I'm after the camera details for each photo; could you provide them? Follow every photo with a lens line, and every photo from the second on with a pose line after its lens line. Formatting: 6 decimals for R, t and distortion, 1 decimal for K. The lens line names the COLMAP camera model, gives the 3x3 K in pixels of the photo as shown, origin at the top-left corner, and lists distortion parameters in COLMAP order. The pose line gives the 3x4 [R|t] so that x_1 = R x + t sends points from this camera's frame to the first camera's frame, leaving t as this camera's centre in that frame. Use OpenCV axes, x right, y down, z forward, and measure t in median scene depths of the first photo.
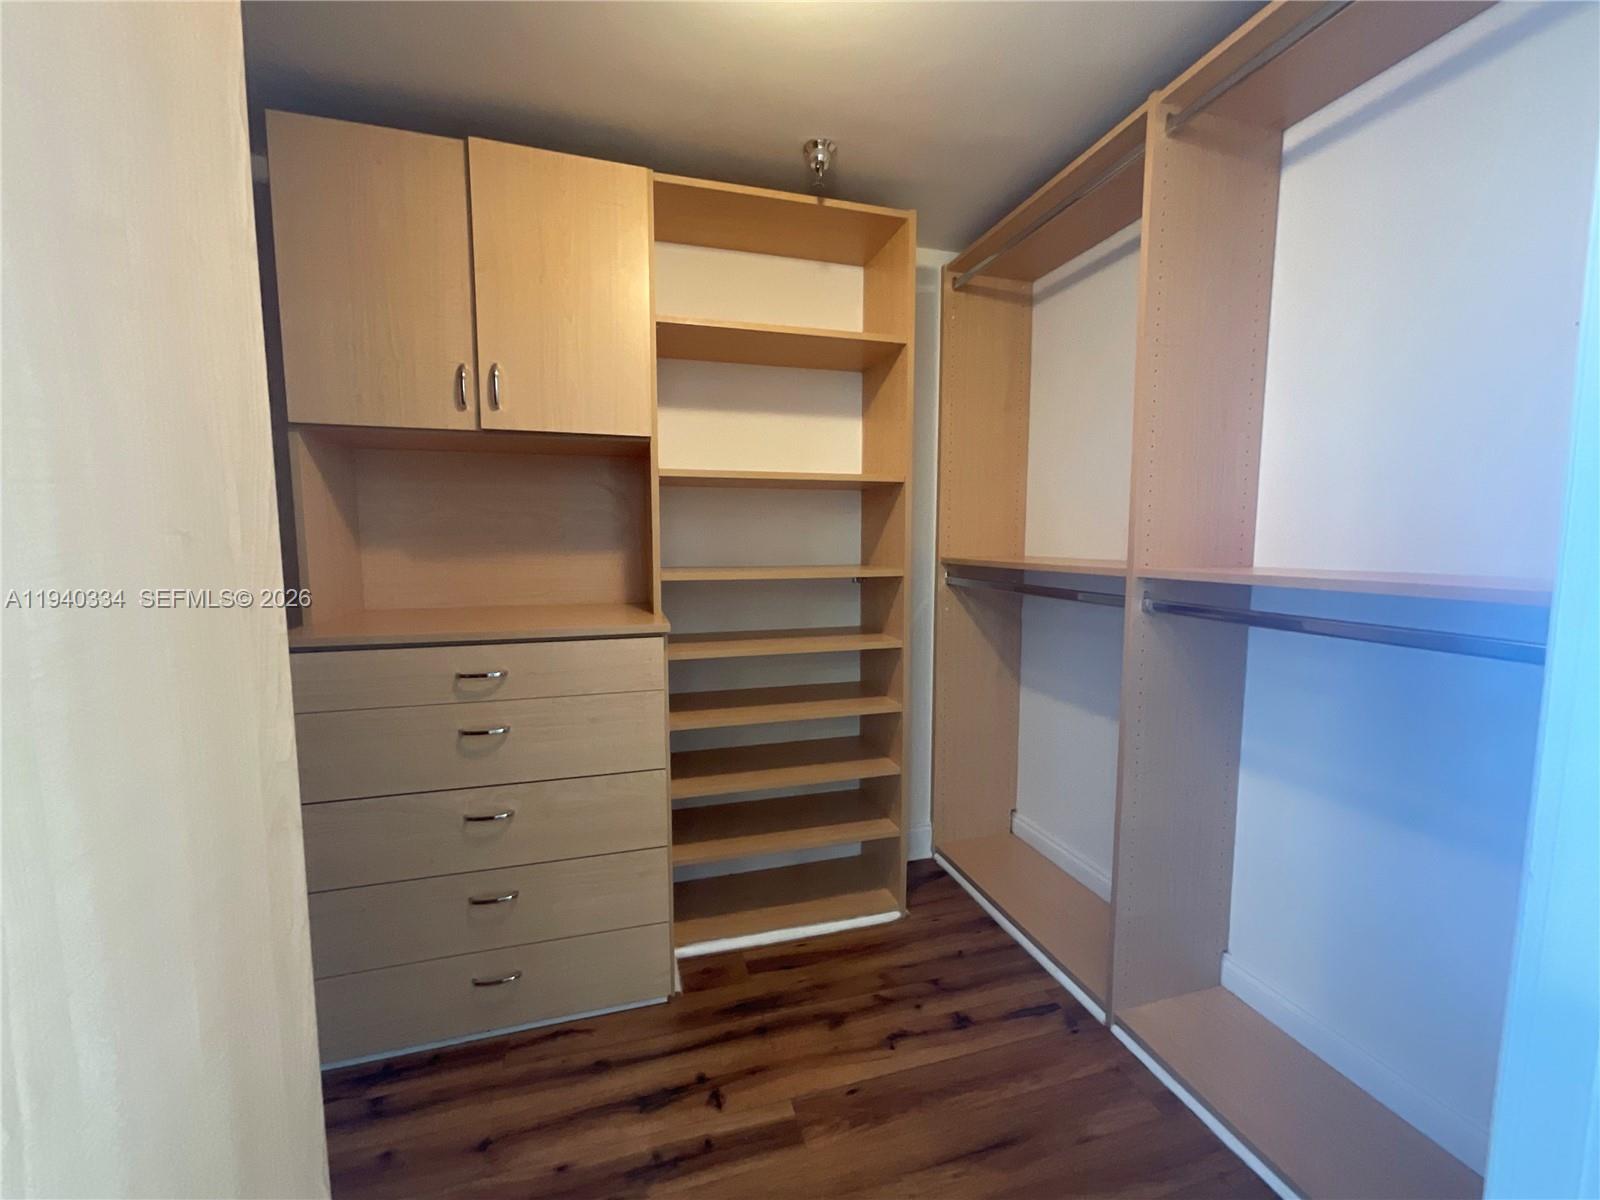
lens RADIAL K [[643.6, 0, 800.0], [0, 643.6, 600.0], [0, 0, 1]] dist [-0.002971, -0.000072]
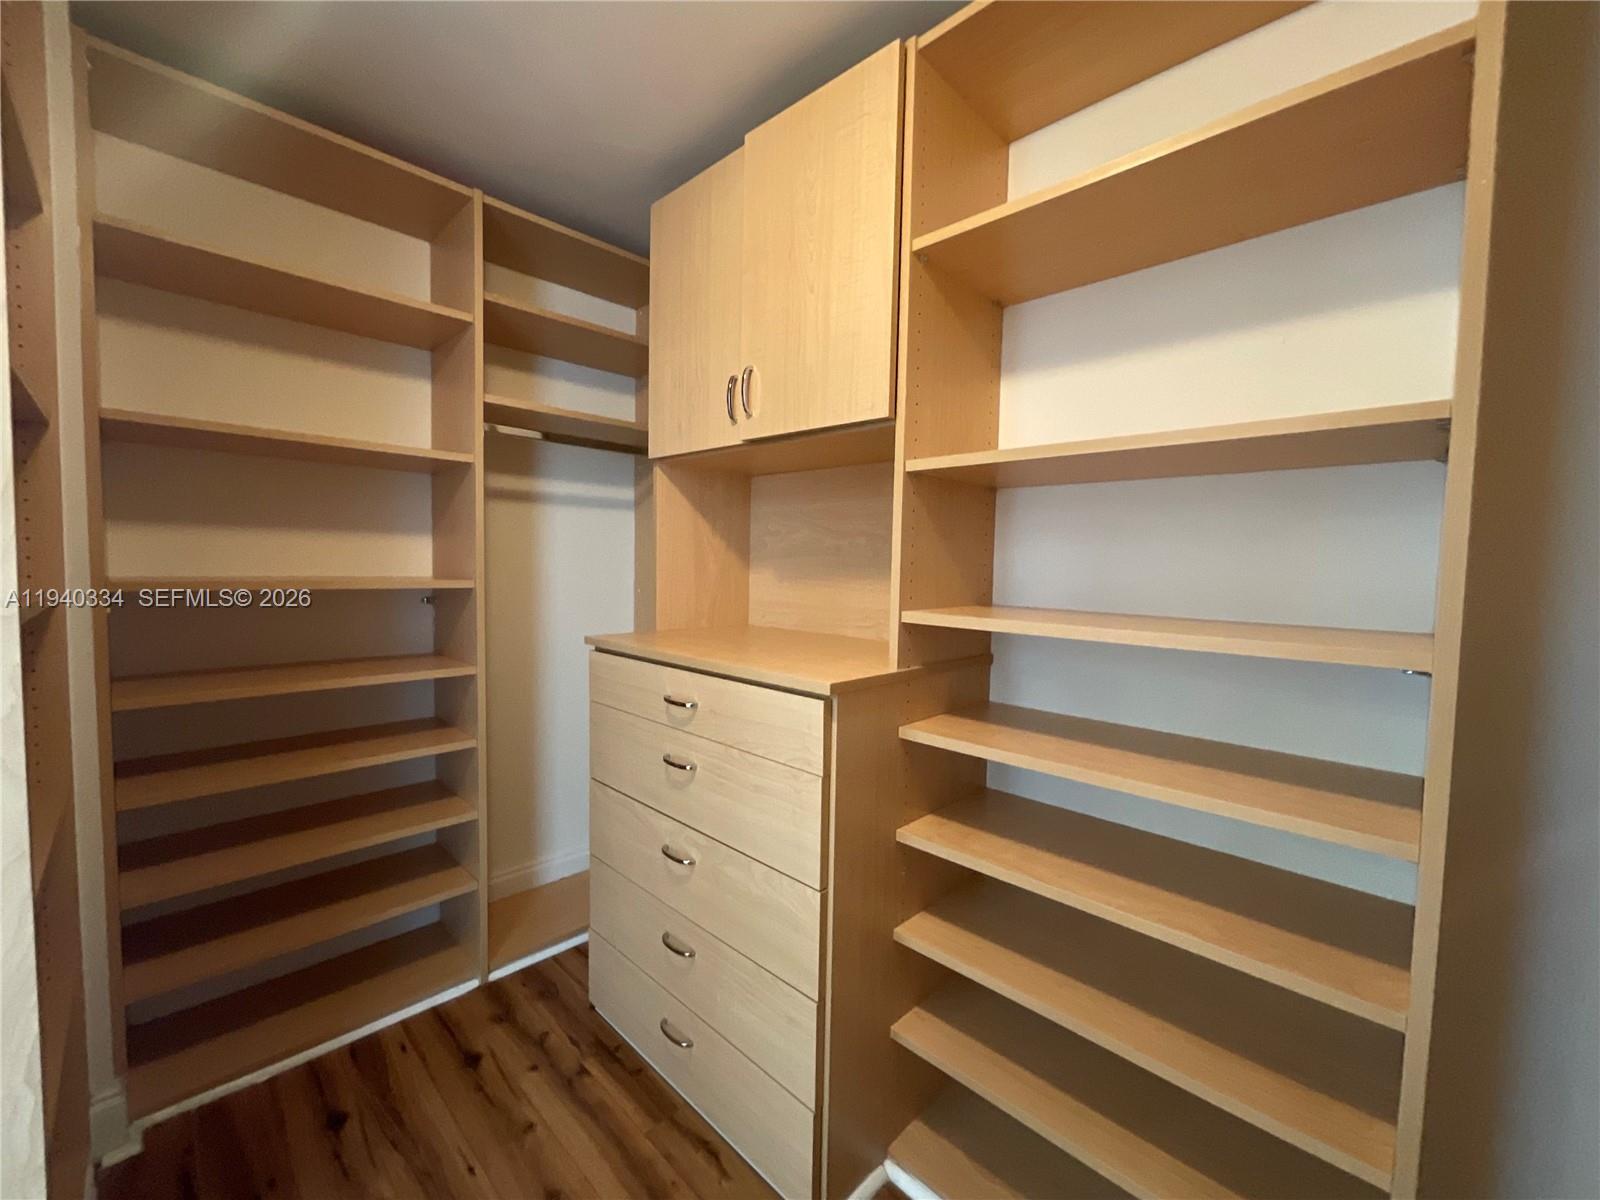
lens RADIAL K [[643.6, 0, 800.0], [0, 643.6, 600.0], [0, 0, 1]] dist [-0.002971, -0.000072]
pose [[0.498145, 0.053472, -0.865443, 0.382545], [-0.102104, 0.994770, 0.002692, -0.049637], [0.861061, 0.087024, 0.501000, 0.648026]]
